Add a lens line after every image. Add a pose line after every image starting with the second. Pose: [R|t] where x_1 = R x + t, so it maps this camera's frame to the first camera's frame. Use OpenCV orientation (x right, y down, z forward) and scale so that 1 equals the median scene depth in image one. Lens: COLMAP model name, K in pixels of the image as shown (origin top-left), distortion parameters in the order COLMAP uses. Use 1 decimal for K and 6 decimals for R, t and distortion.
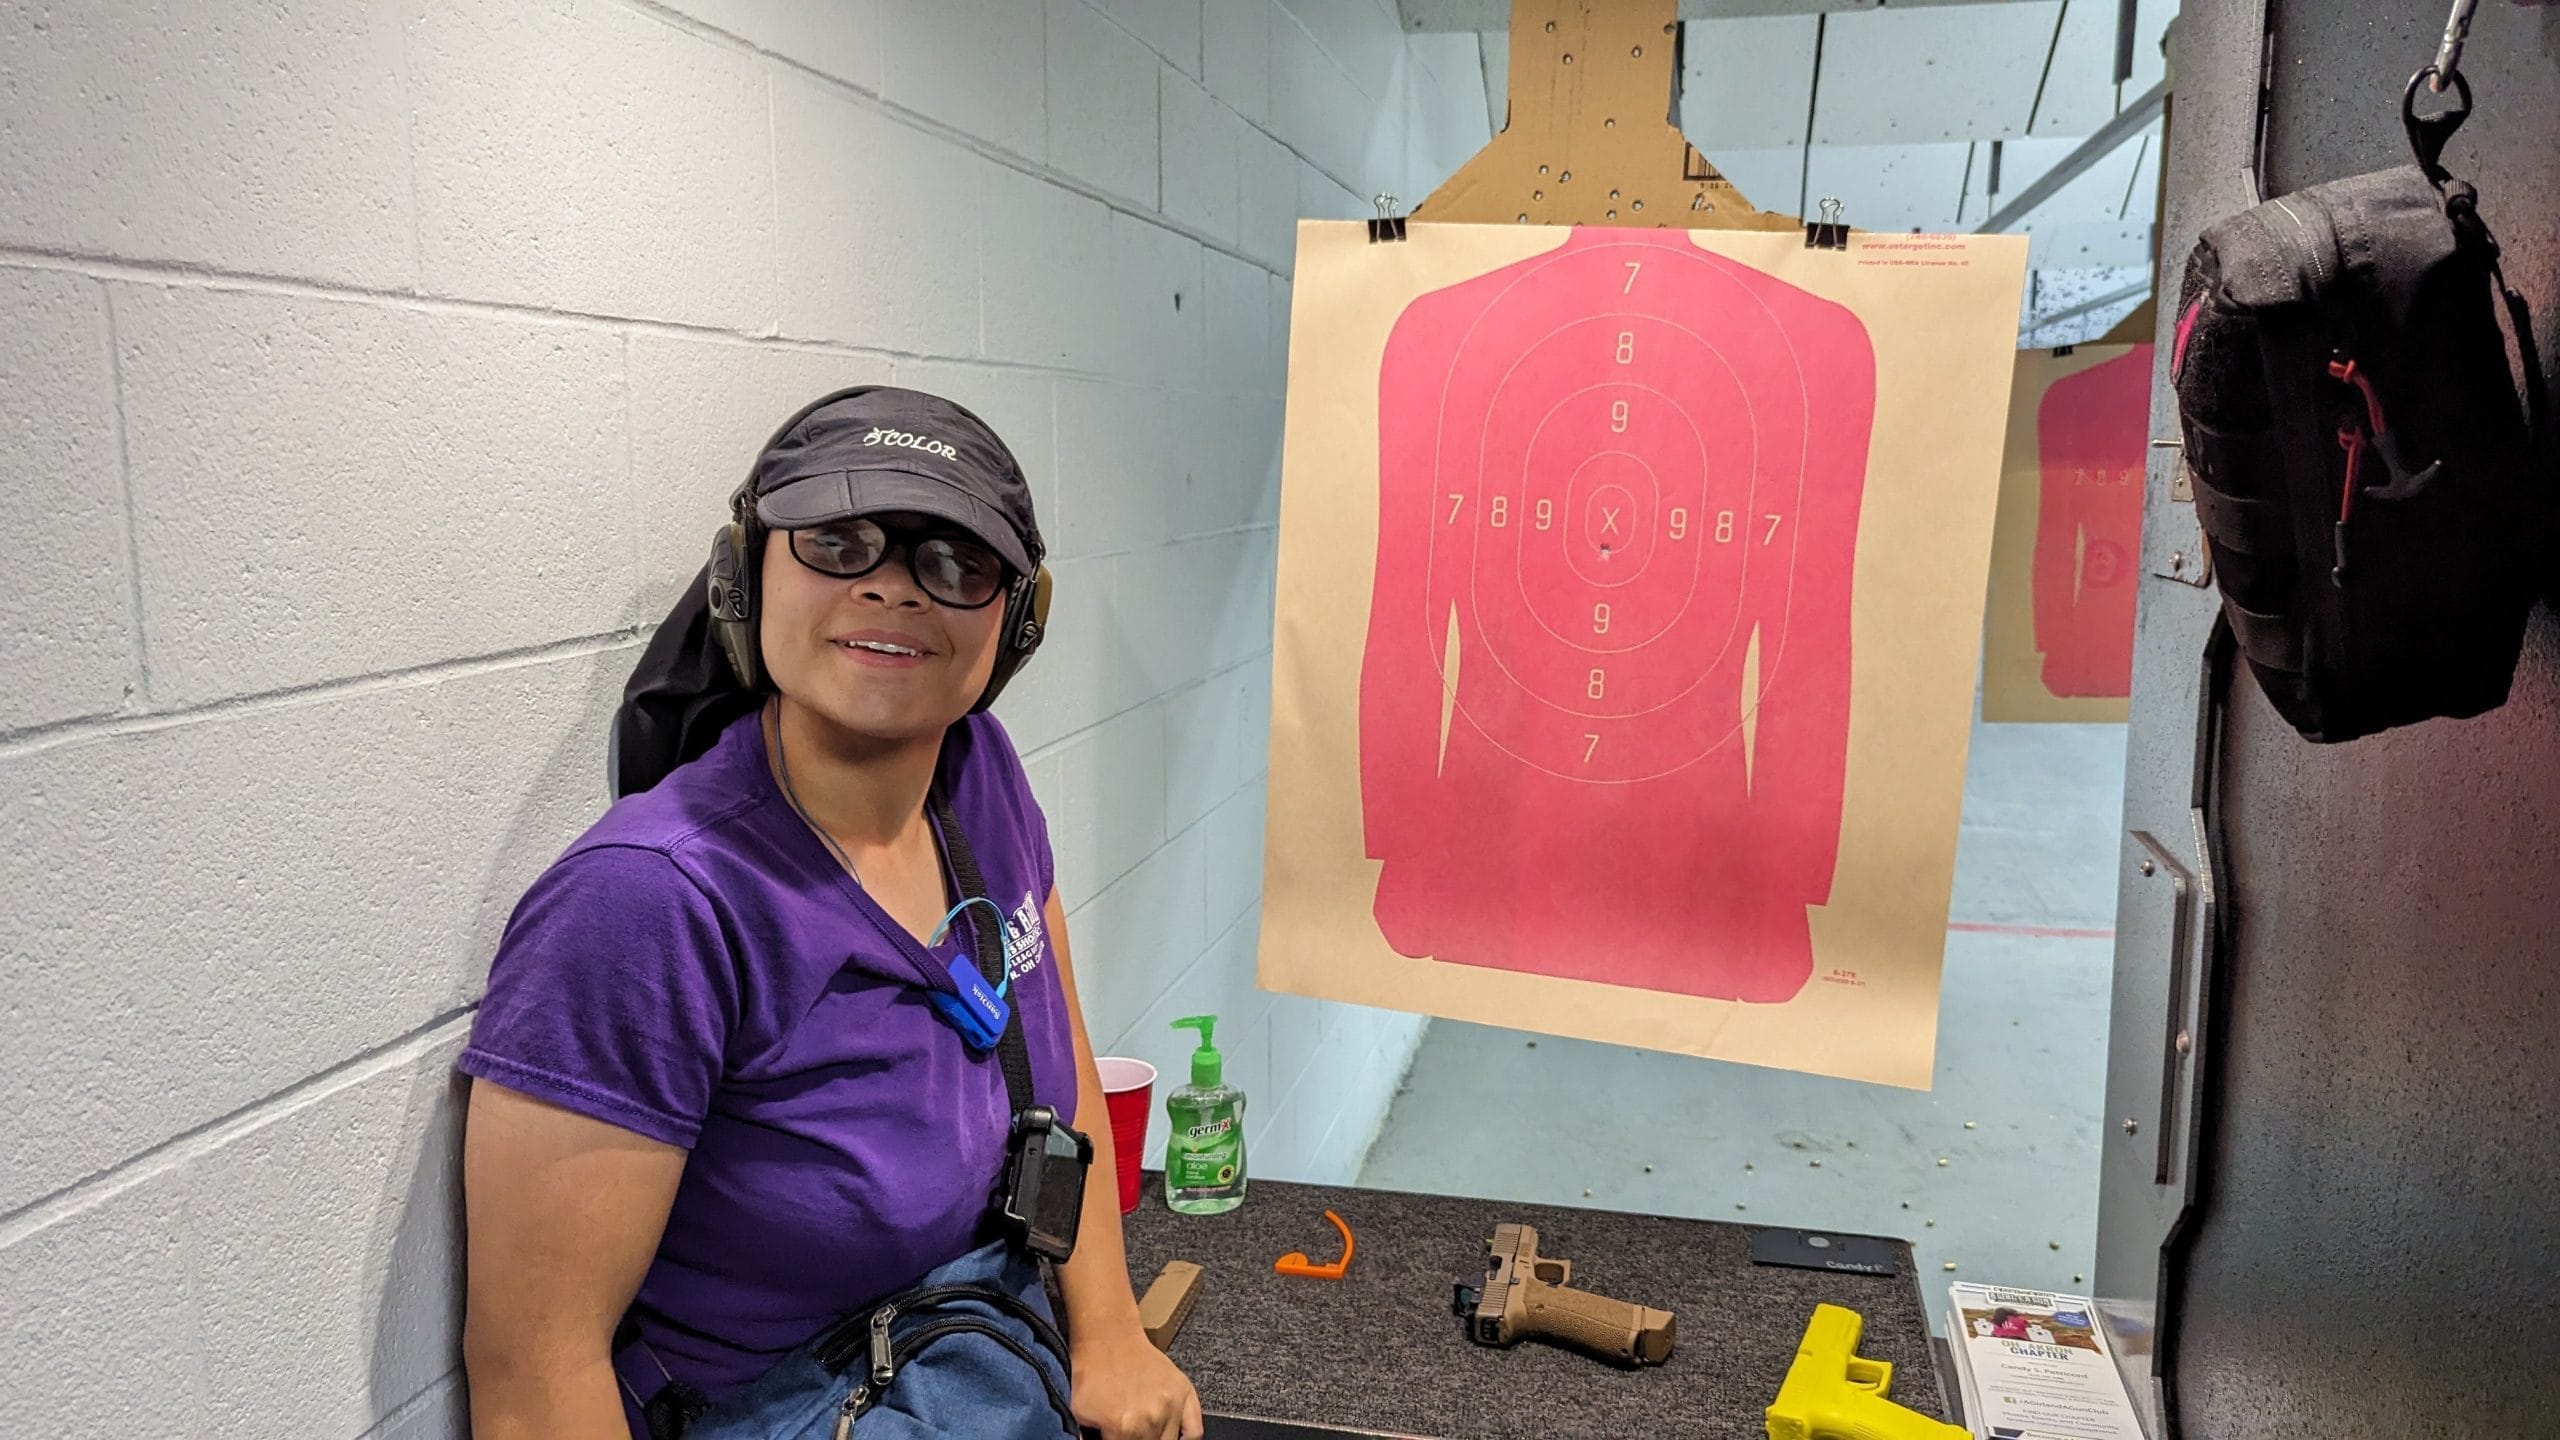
lens RADIAL K [[1850.5, 0, 1278.2], [0, 1850.5, 729.4], [0, 0, 1]] dist [0.000542, -0.003011]
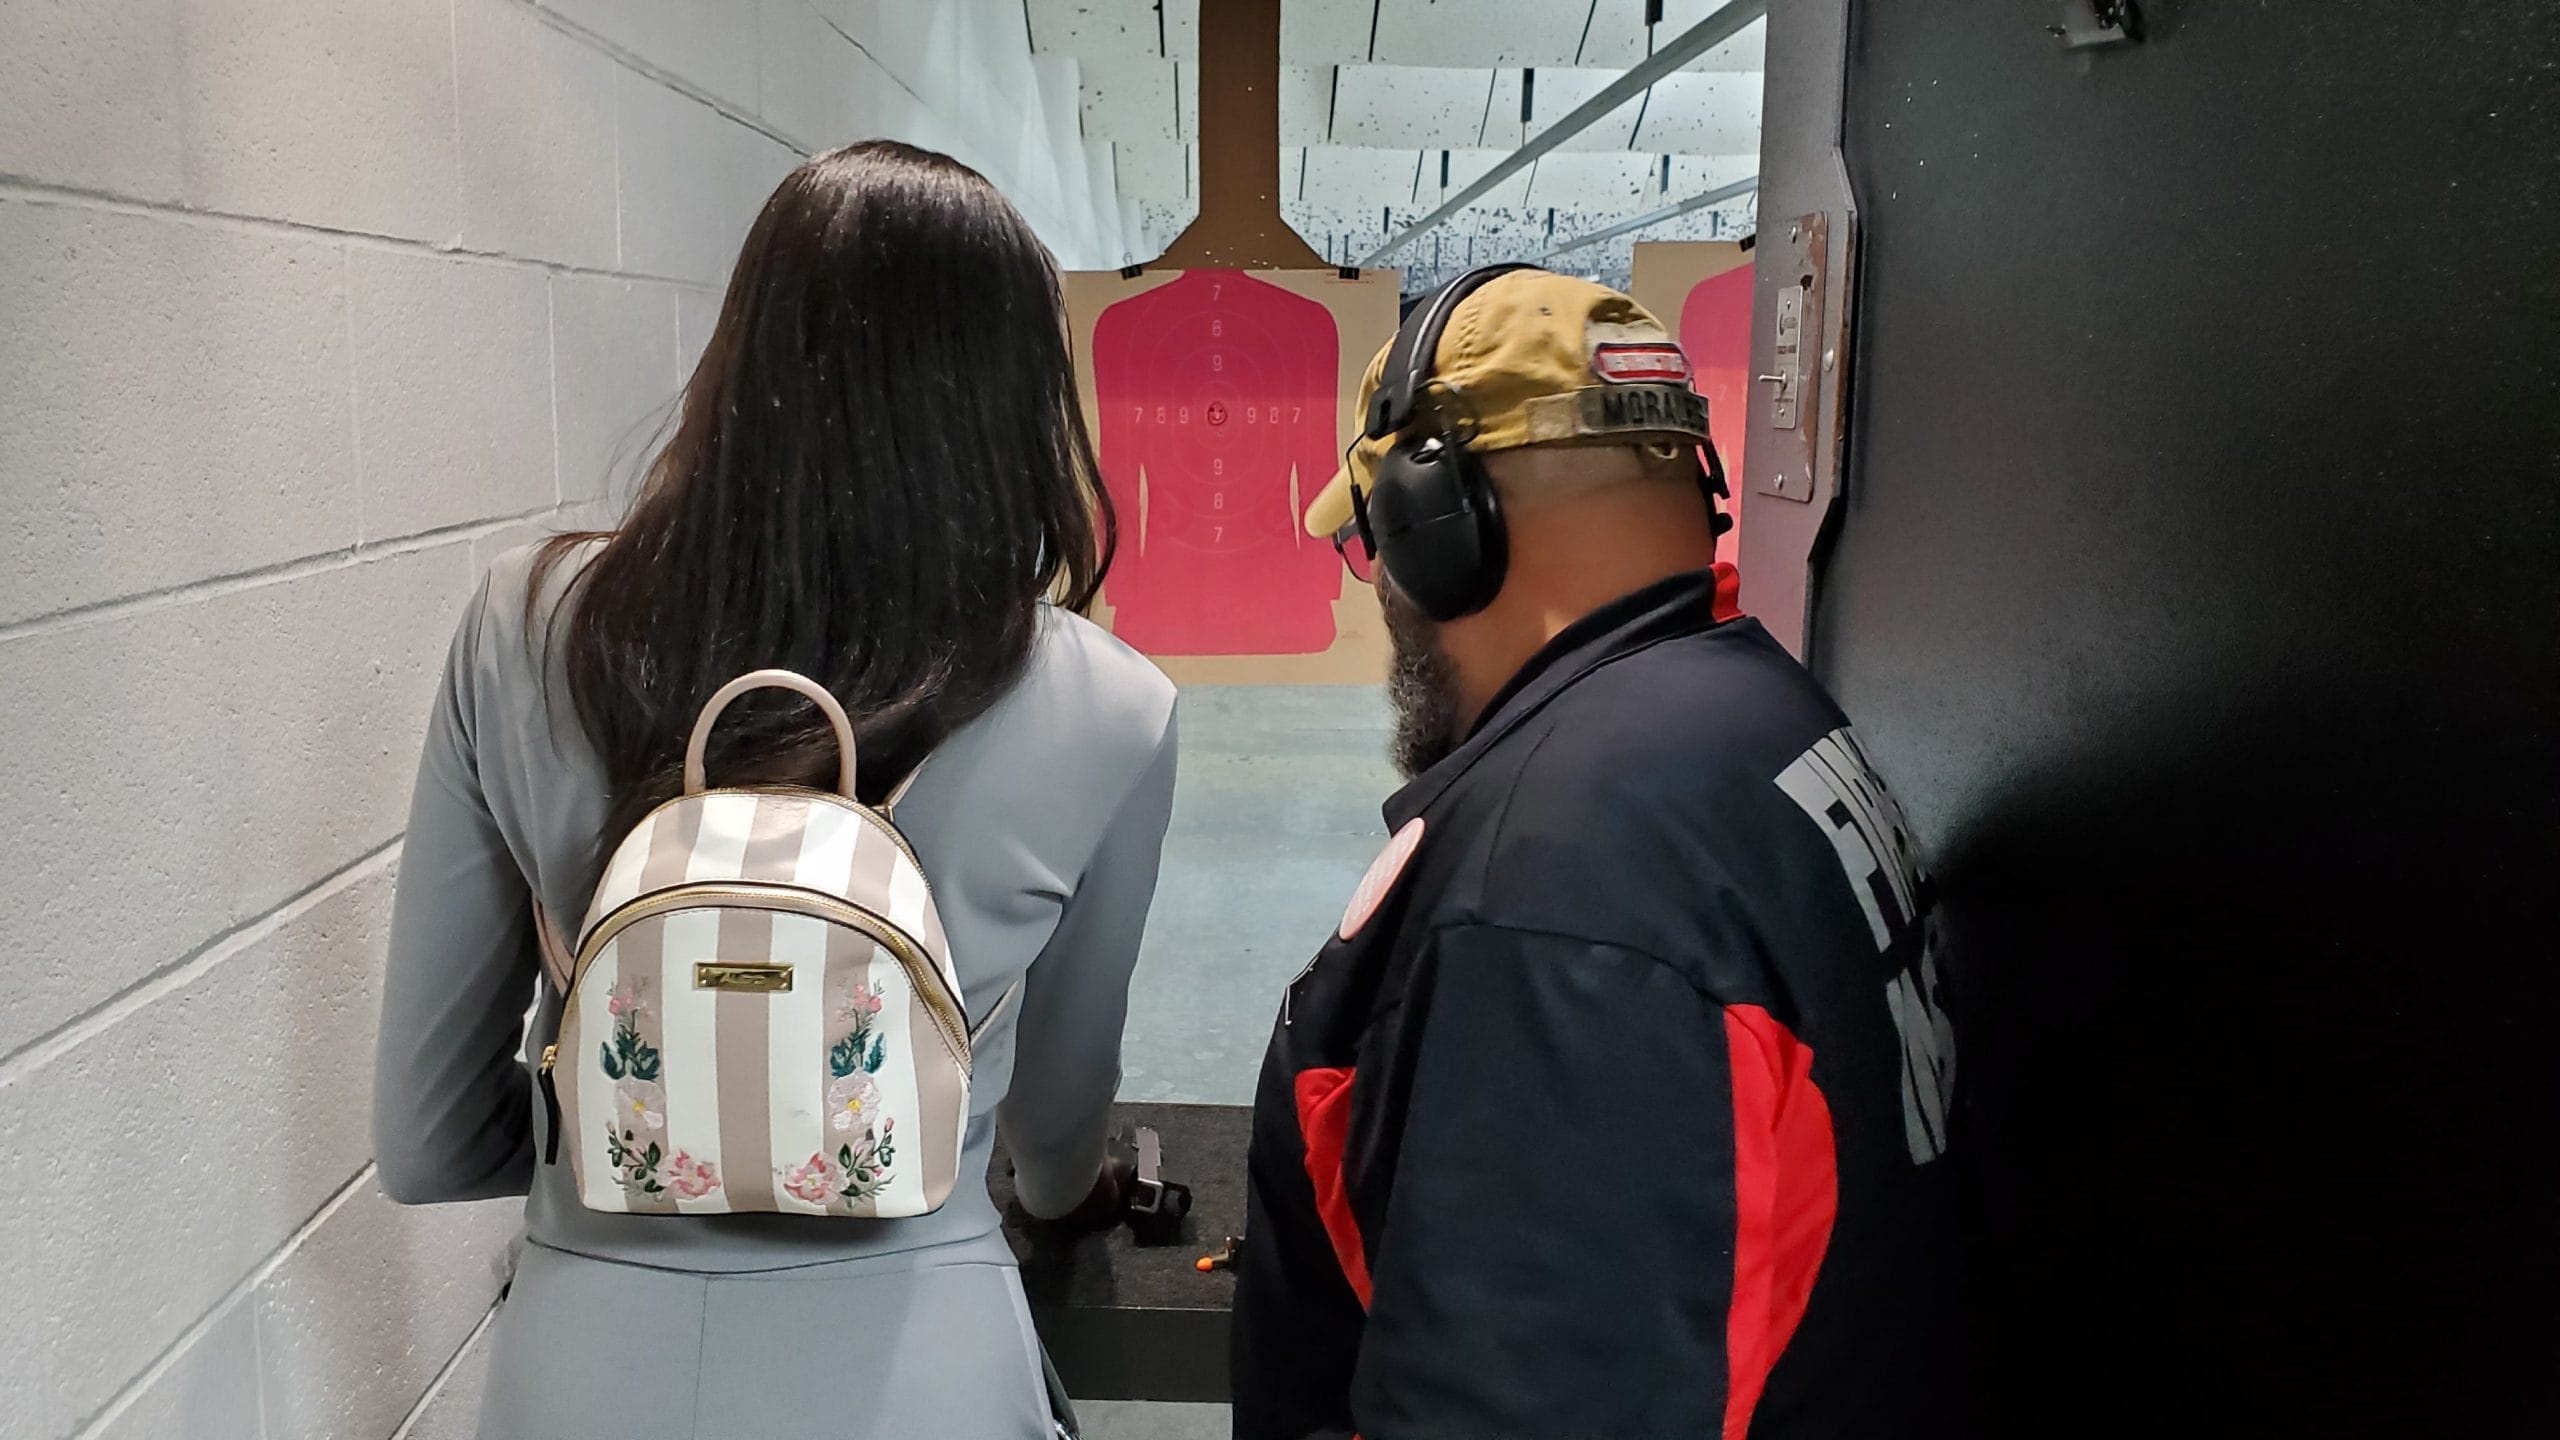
lens RADIAL K [[2058.0, 0, 1281.8], [0, 2058.0, 713.4], [0, 0, 1]] dist [0.011853, 0.004337]
pose [[0.964336, -0.026324, 0.263370, -0.197082], [0.021204, 0.999527, 0.022263, 0.024054], [-0.263831, -0.015885, 0.964438, -0.228890]]
